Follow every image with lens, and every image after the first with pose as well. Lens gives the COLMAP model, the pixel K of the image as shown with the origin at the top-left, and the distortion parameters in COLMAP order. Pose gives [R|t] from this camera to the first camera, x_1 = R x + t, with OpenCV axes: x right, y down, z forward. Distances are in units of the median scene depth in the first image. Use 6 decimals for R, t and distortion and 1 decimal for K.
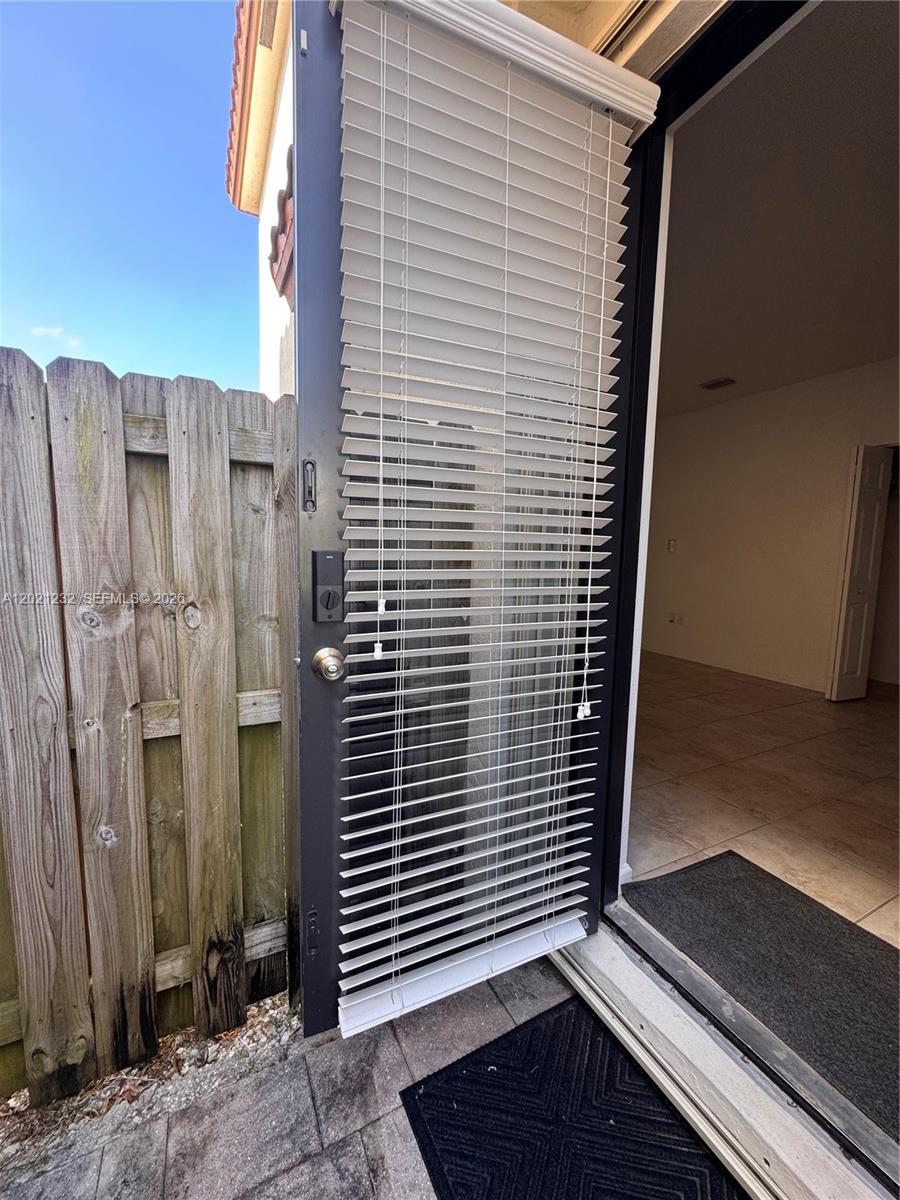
lens RADIAL K [[478.6, 0, 452.5], [0, 478.6, 599.9], [0, 0, 1]] dist [-0.005760, 0.000271]
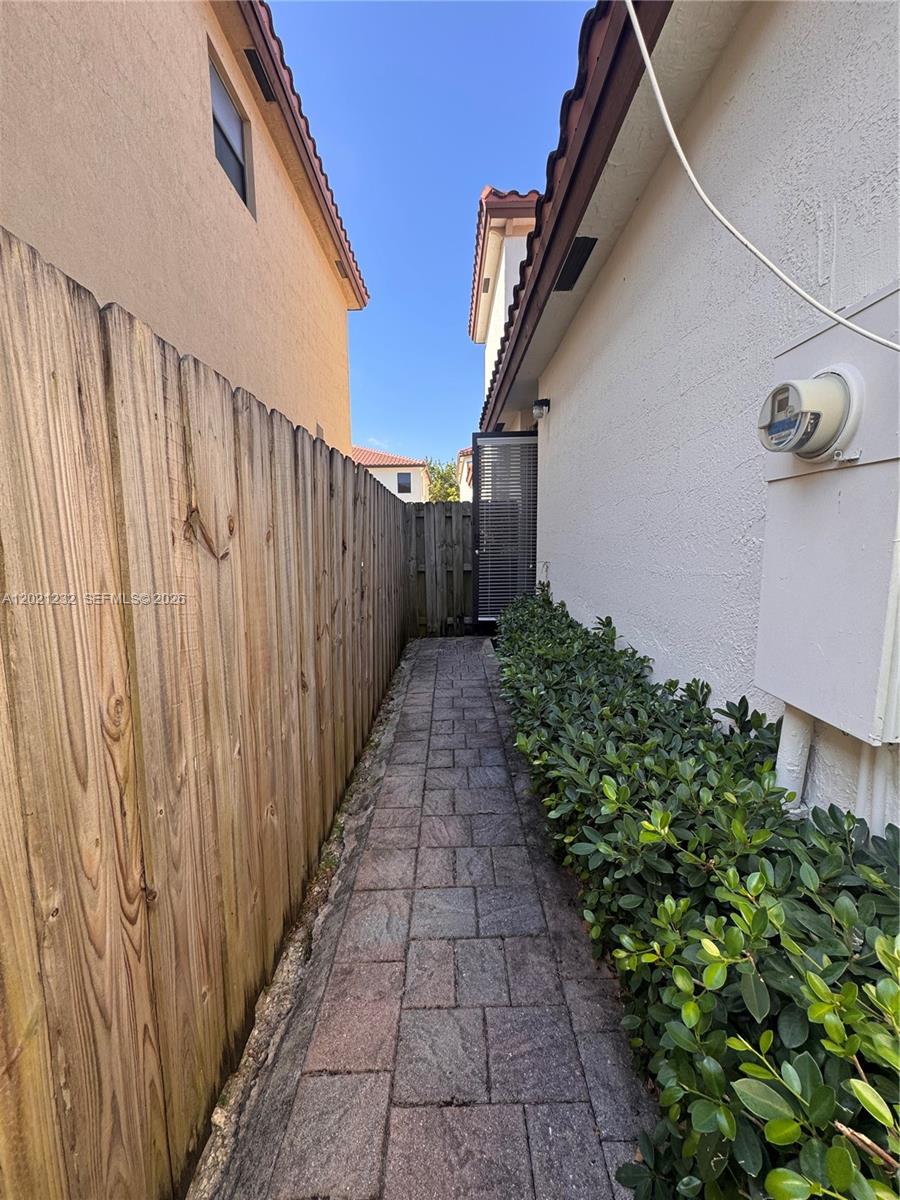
lens RADIAL K [[478.6, 0, 451.8], [0, 478.6, 602.5], [0, 0, 1]] dist [-0.005760, 0.000271]
pose [[0.884194, 0.030761, -0.466106, 1.839985], [-0.015950, 0.999236, 0.035689, 0.450110], [0.466848, -0.024121, 0.884009, -3.587473]]
